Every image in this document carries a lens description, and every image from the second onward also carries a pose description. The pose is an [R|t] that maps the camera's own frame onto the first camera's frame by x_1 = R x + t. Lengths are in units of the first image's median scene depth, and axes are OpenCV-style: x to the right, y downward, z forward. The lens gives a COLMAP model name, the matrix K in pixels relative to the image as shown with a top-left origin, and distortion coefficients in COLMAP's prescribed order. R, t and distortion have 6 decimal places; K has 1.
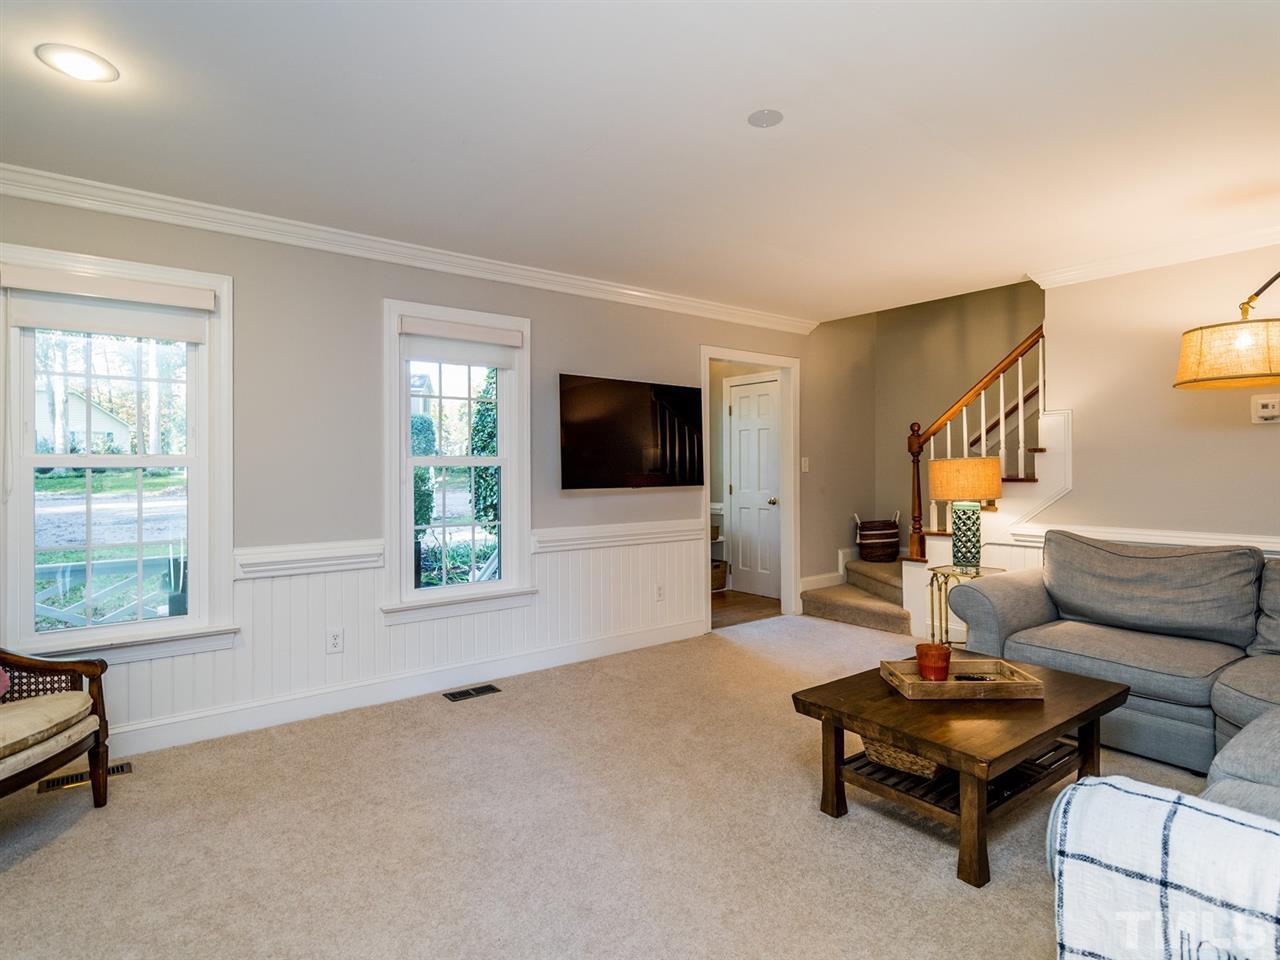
lens RADIAL K [[672.6, 0, 628.8], [0, 672.6, 470.7], [0, 0, 1]] dist [-0.002899, 0.002422]
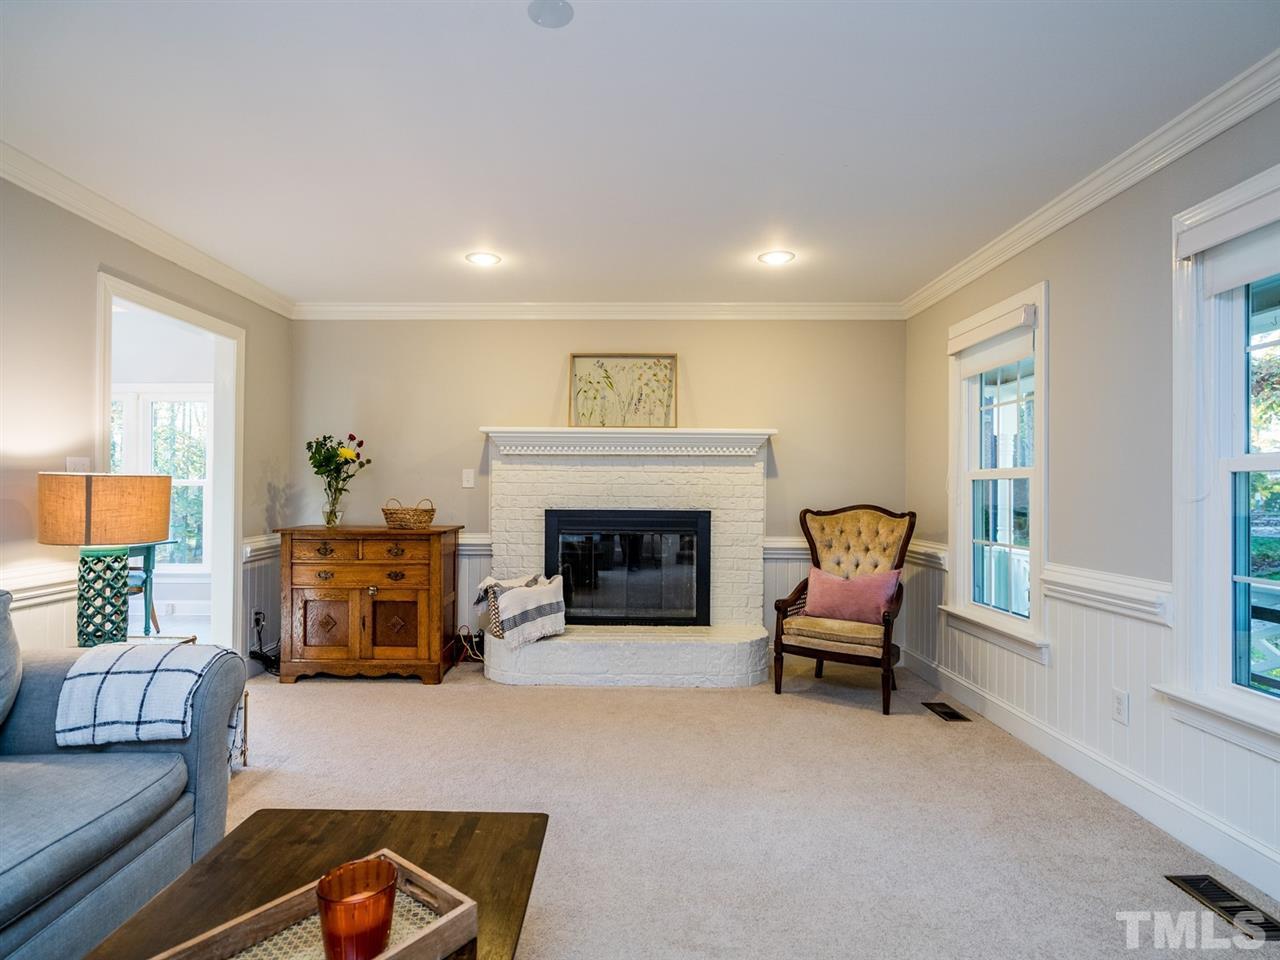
lens RADIAL K [[672.6, 0, 610.3], [0, 672.6, 483.6], [0, 0, 1]] dist [-0.002899, 0.002422]
pose [[-0.613501, -0.004125, -0.789683, 0.487986], [-0.001672, 0.999991, -0.003924, 0.007905], [0.789692, -0.001087, -0.613503, 0.970295]]
